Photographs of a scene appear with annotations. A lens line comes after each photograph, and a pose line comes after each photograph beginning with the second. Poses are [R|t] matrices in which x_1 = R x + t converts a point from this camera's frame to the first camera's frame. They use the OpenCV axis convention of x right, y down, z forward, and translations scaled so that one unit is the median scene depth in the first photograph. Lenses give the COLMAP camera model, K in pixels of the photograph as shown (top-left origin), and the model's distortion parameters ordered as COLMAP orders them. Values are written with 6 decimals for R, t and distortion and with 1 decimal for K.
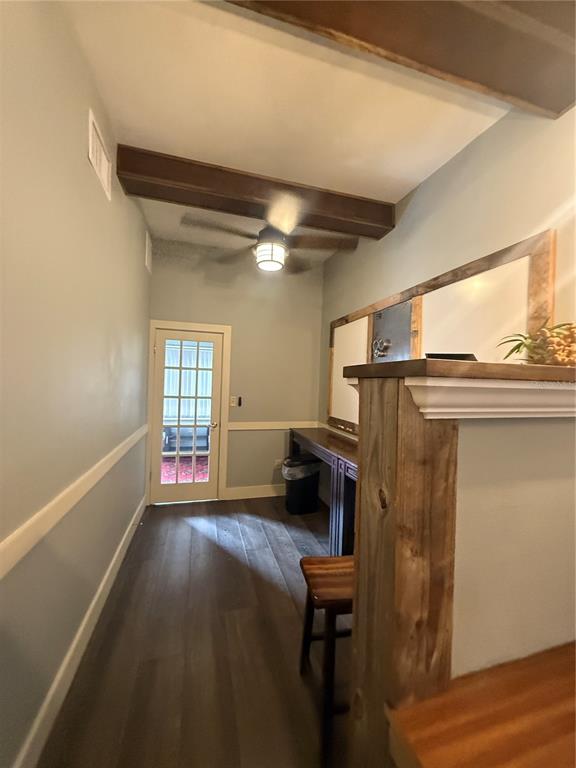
lens RADIAL K [[304.9, 0, 288.1], [0, 304.9, 381.8], [0, 0, 1]] dist [-0.001913, 0.000153]
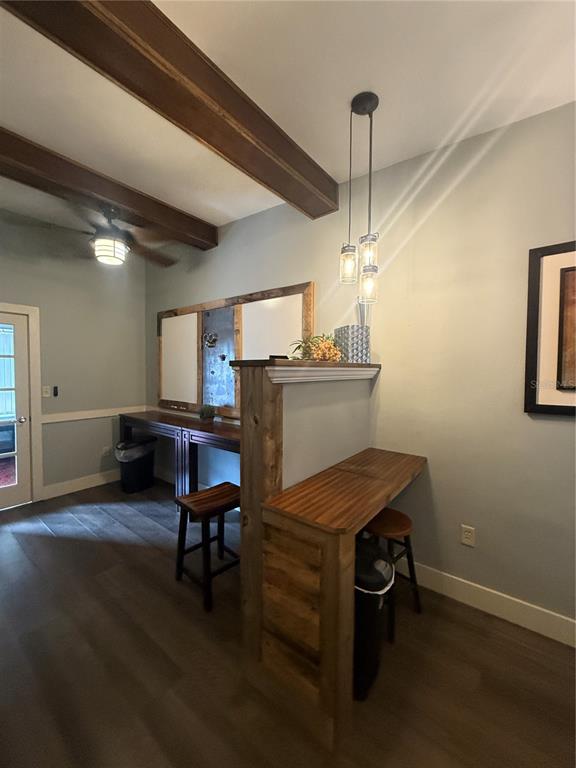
lens RADIAL K [[304.9, 0, 288.1], [0, 304.9, 381.8], [0, 0, 1]] dist [-0.001913, 0.000153]
pose [[0.809644, -0.047423, 0.585002, -0.213757], [0.017752, 0.998253, 0.056355, -0.005965], [-0.586652, -0.035242, 0.809072, -0.255402]]
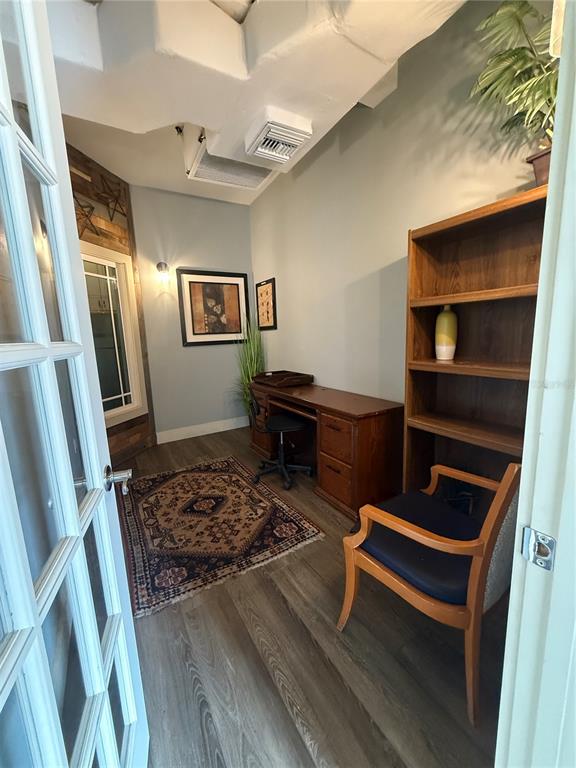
lens RADIAL K [[304.9, 0, 288.1], [0, 304.9, 381.8], [0, 0, 1]] dist [-0.001913, 0.000153]
pose [[-0.263694, -0.176026, 0.948409, -1.044672], [0.026437, 0.981521, 0.189522, 0.013685], [-0.964244, 0.075049, -0.254168, -0.098880]]
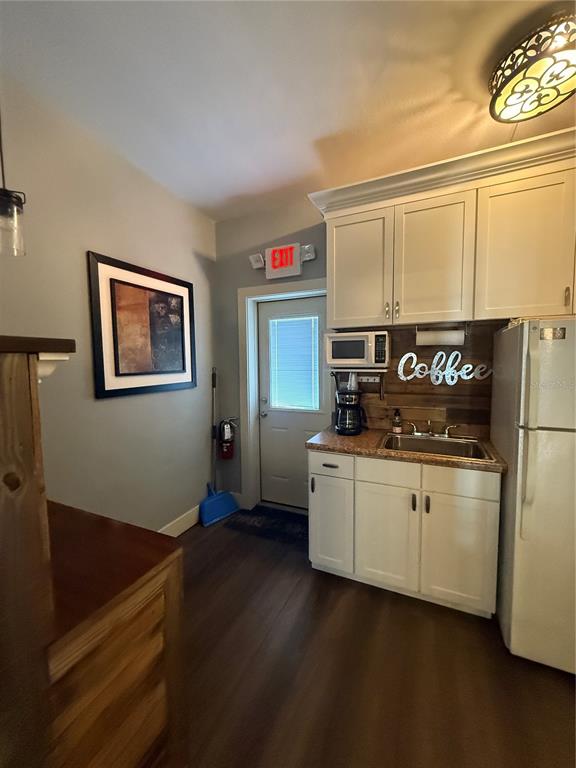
lens RADIAL K [[304.9, 0, 288.1], [0, 304.9, 381.8], [0, 0, 1]] dist [-0.001913, 0.000153]
pose [[-0.753694, -0.066990, 0.653803, -0.244666], [-0.014269, 0.996225, 0.085626, -0.003857], [-0.657071, 0.055207, -0.751805, 0.297661]]
